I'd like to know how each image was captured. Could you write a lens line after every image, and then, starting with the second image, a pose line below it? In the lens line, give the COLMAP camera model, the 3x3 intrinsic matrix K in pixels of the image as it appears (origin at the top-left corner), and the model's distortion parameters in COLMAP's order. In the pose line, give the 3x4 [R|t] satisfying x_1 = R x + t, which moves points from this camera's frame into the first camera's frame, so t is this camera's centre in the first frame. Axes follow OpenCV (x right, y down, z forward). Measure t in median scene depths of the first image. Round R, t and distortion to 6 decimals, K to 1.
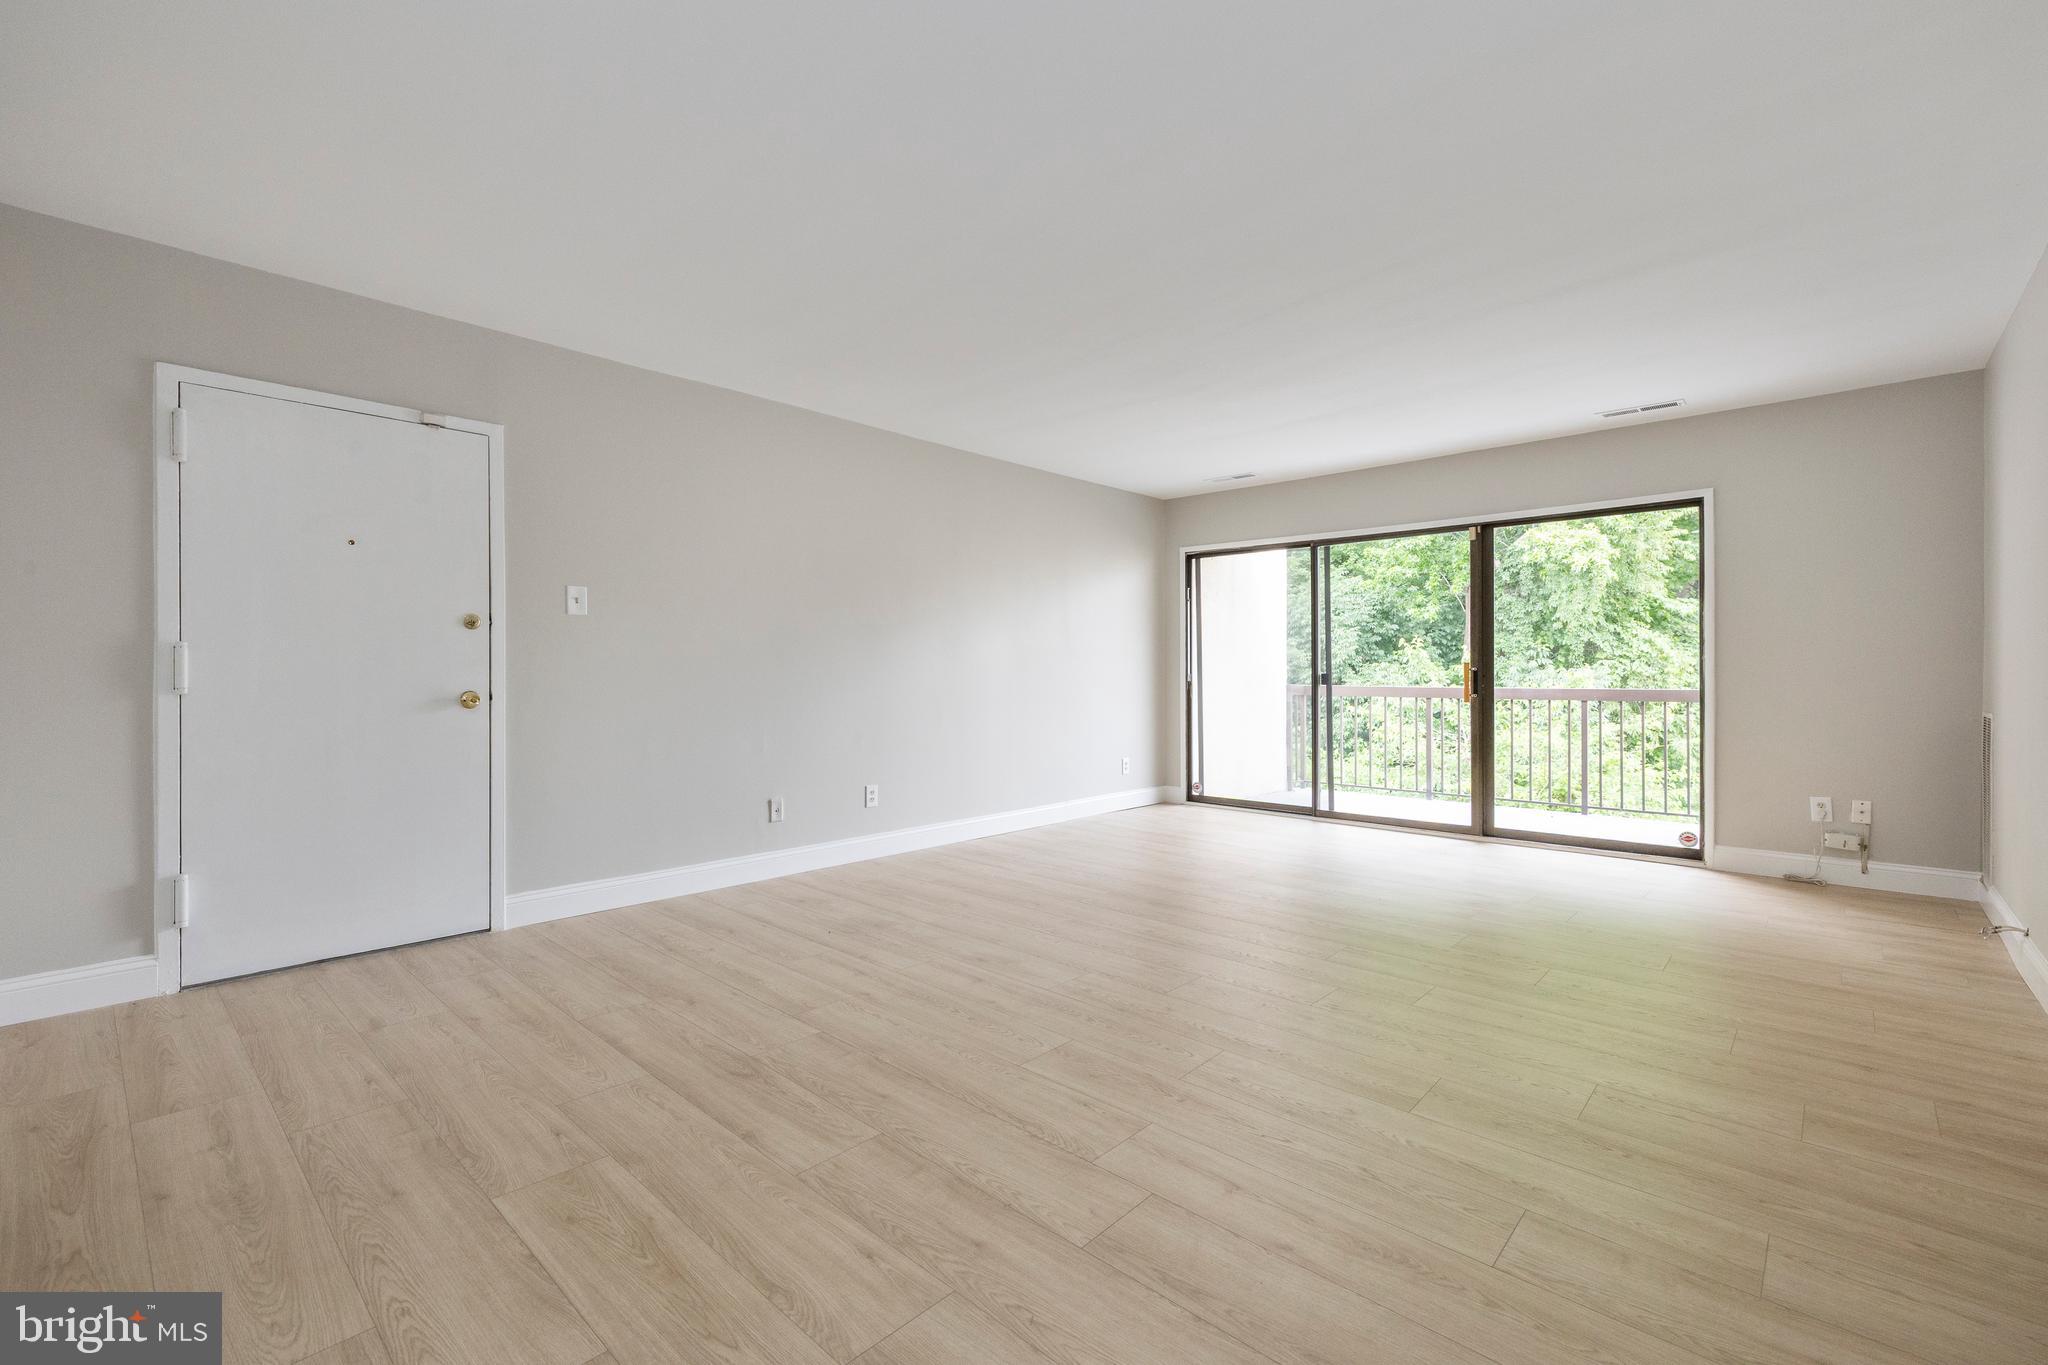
lens RADIAL K [[883.8, 0, 1024.0], [0, 883.8, 682.5], [0, 0, 1]] dist [0.004530, 0.000282]
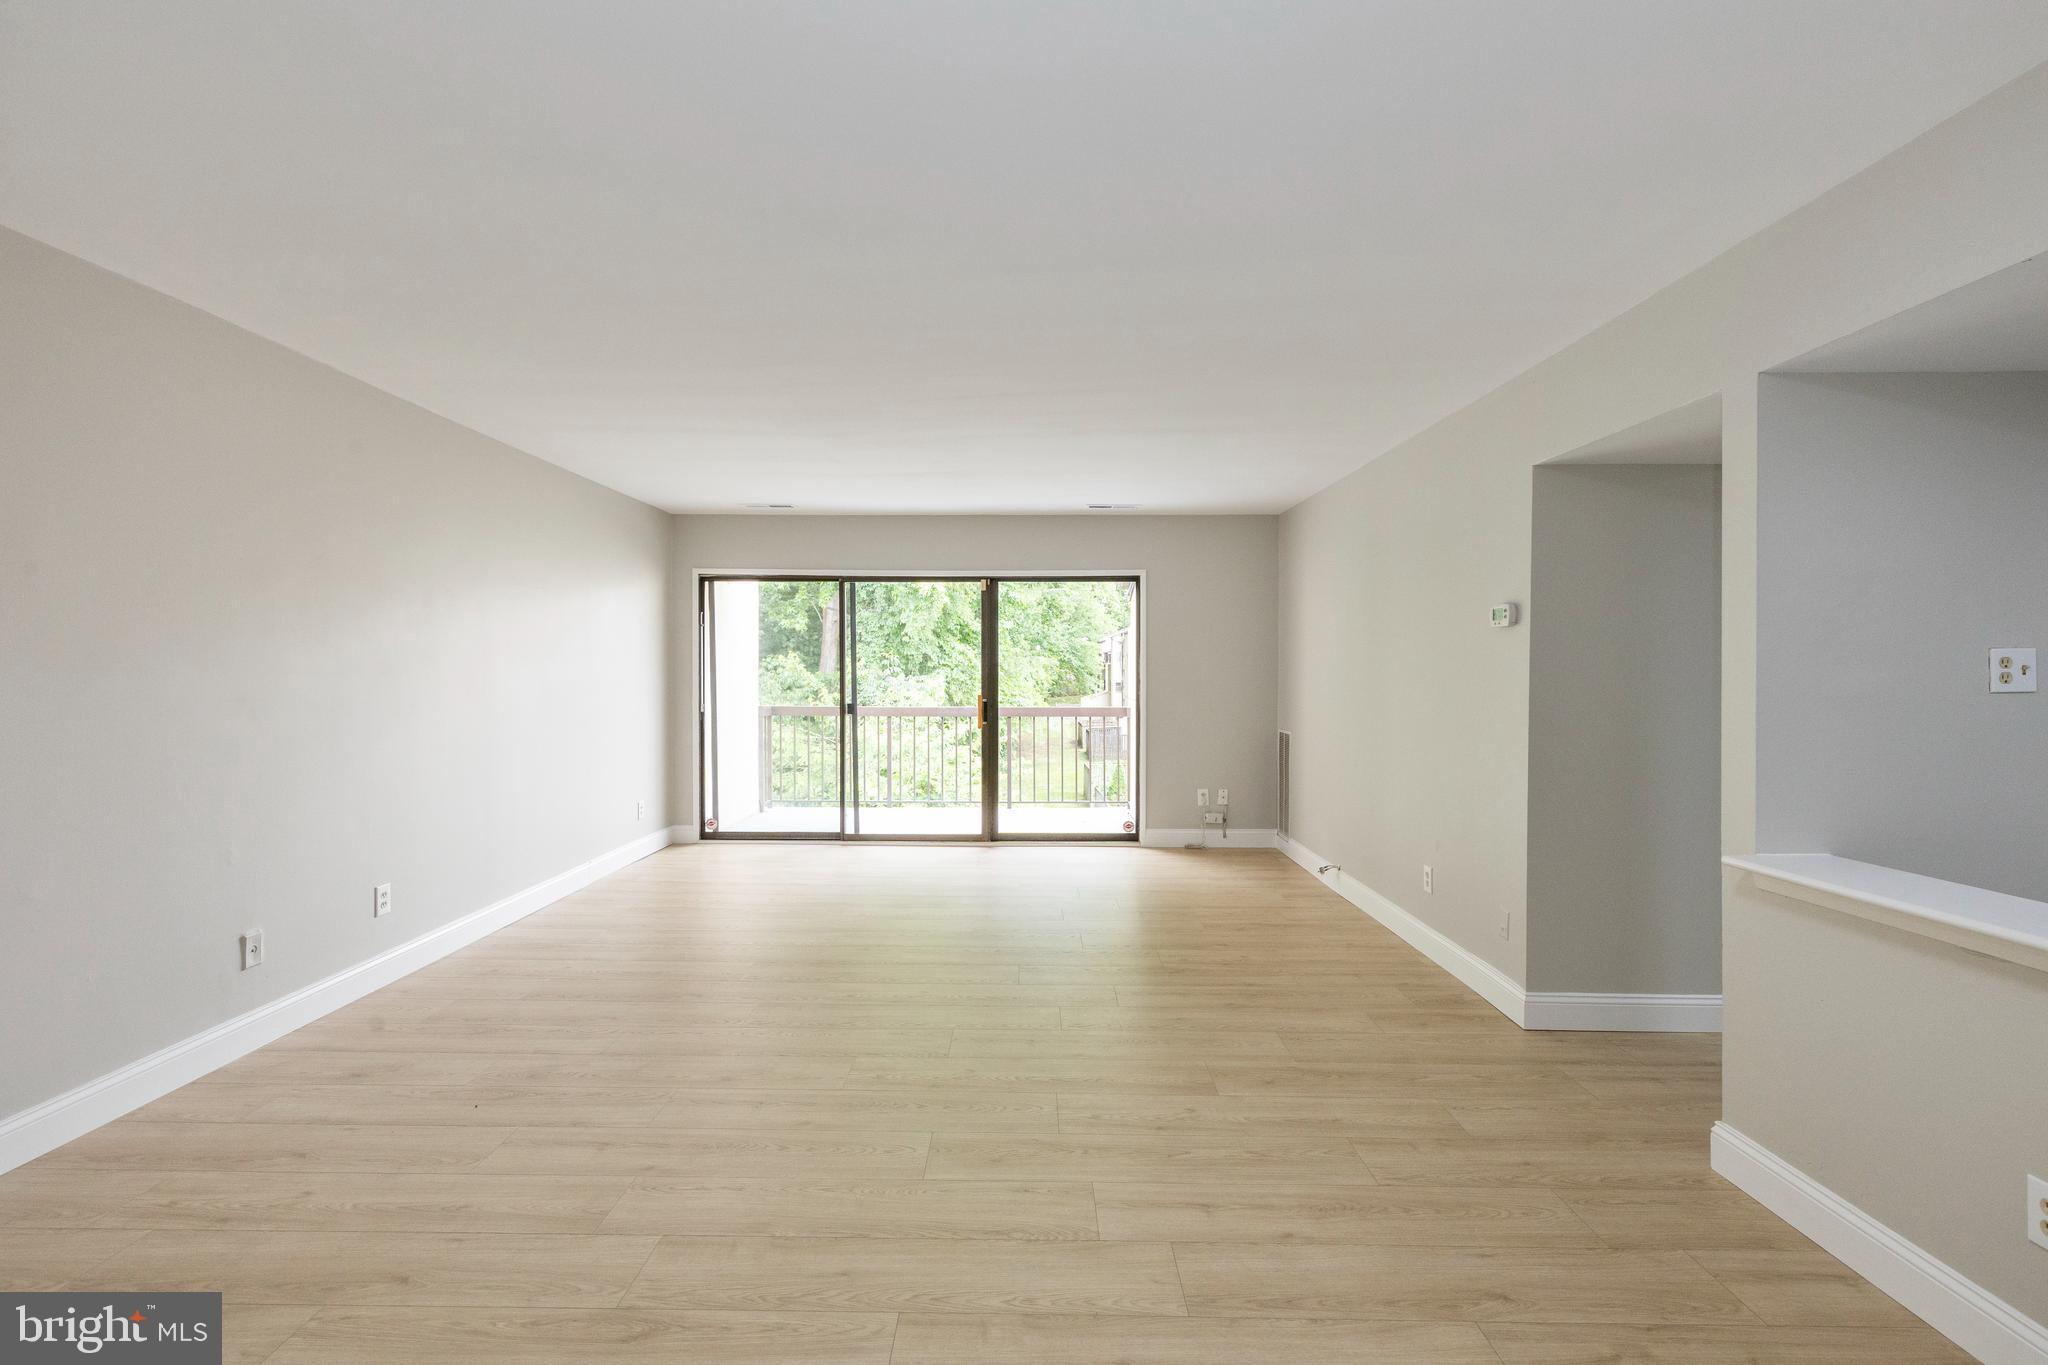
lens RADIAL K [[883.8, 0, 1024.0], [0, 883.8, 682.5], [0, 0, 1]] dist [0.004530, 0.000282]
pose [[0.737455, -0.007736, 0.675352, -0.416955], [0.004764, 0.999969, 0.006253, -0.078430], [-0.675379, -0.001394, 0.737469, 0.167215]]
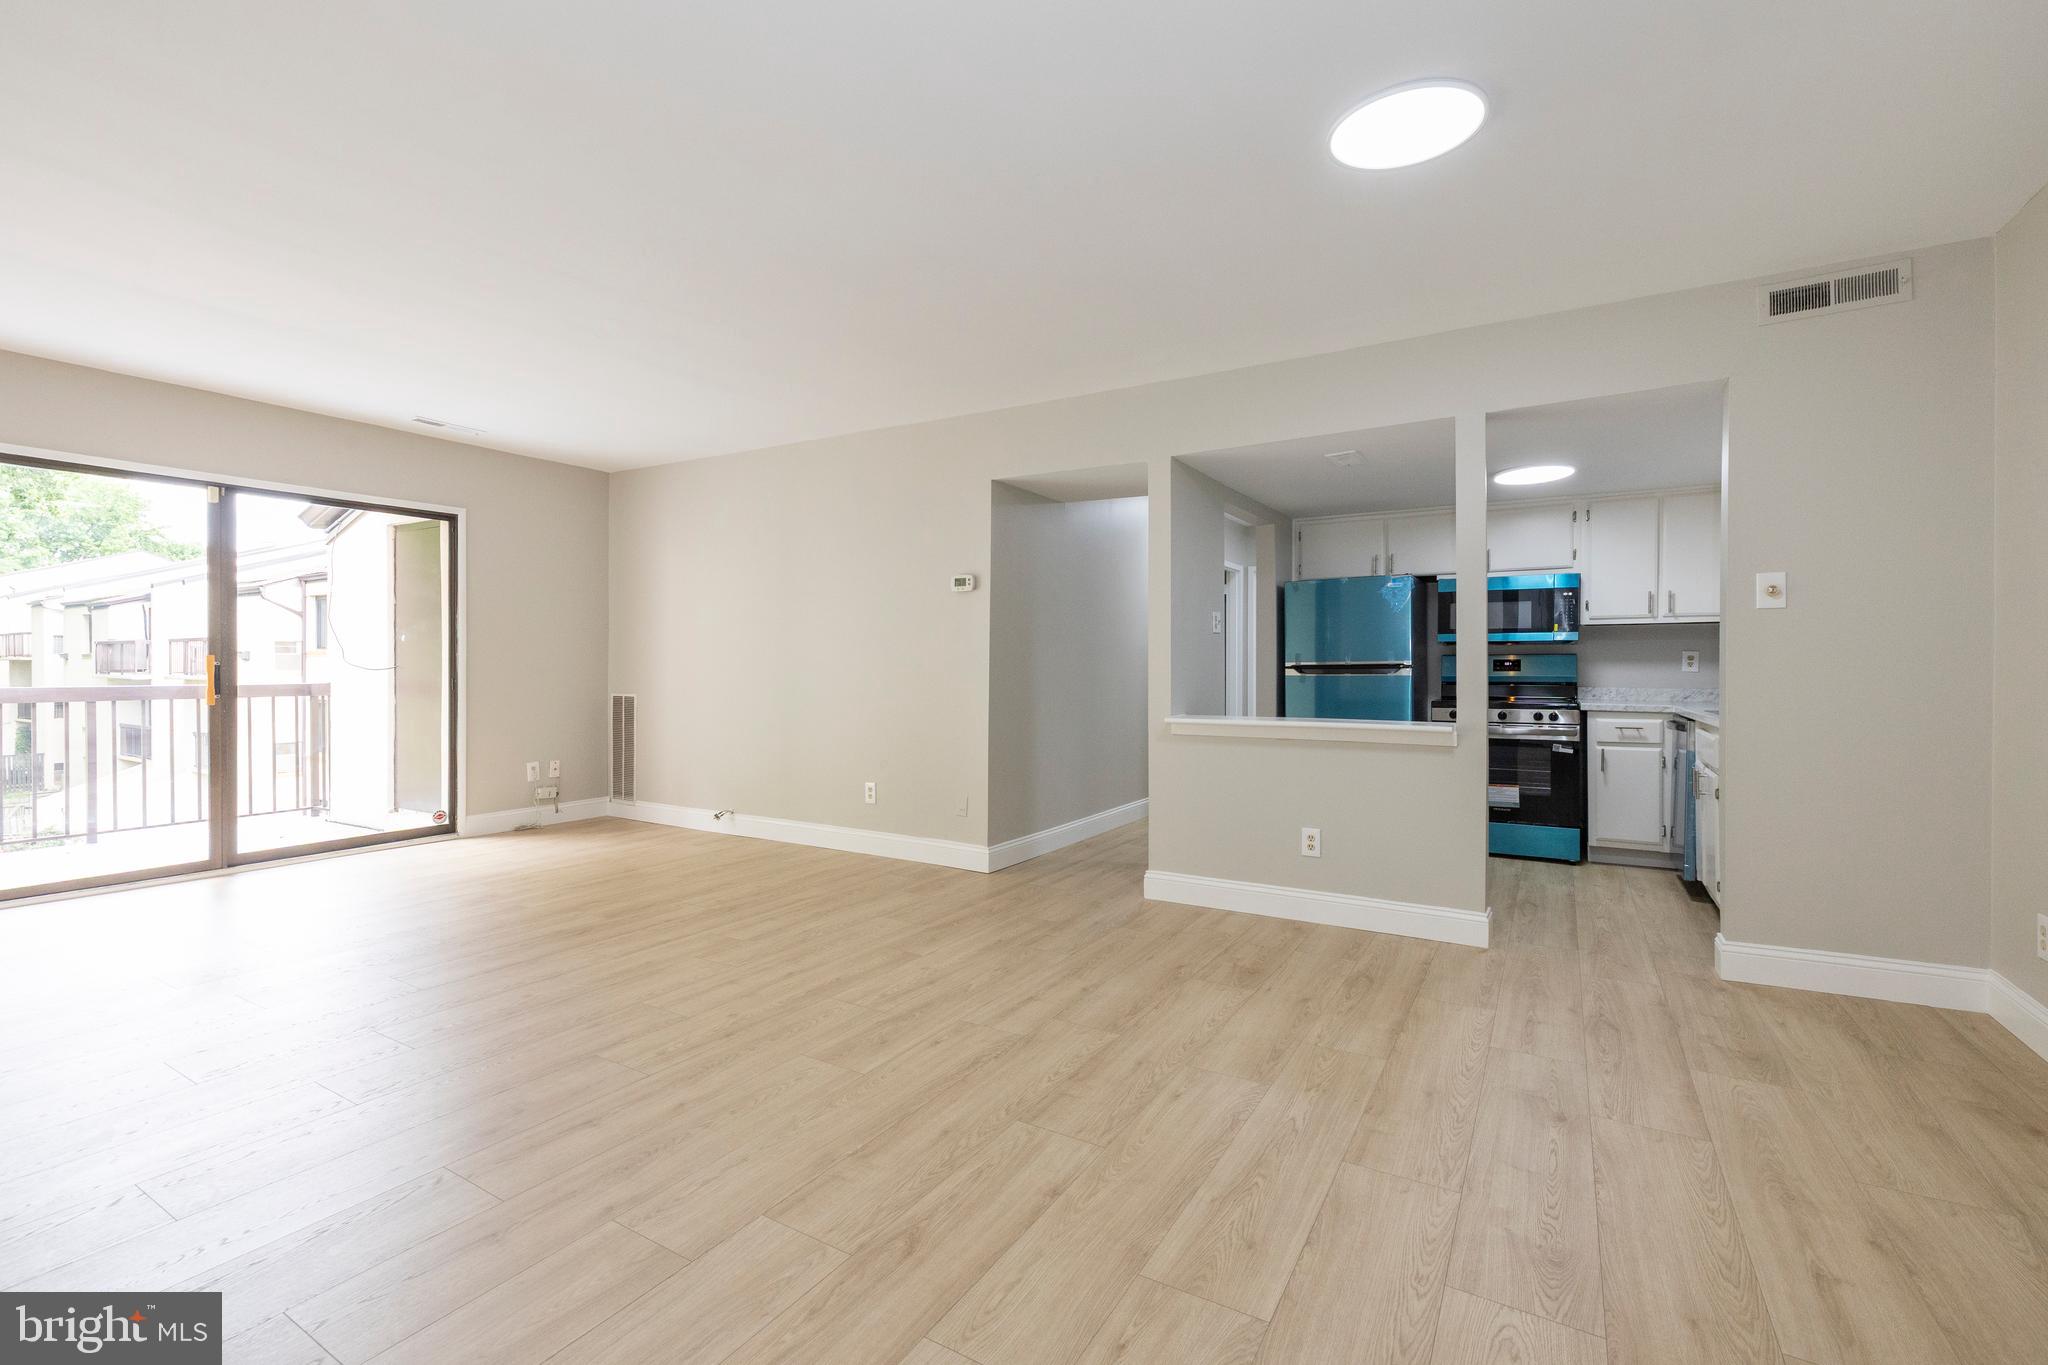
lens RADIAL K [[890.3, 0, 1022.0], [0, 890.3, 670.6], [0, 0, 1]] dist [0.003421, 0.000206]
pose [[-0.202378, -0.005709, 0.979291, -0.743156], [0.008557, 0.999935, 0.007598, -0.014814], [-0.979270, 0.009917, -0.202316, 0.757226]]
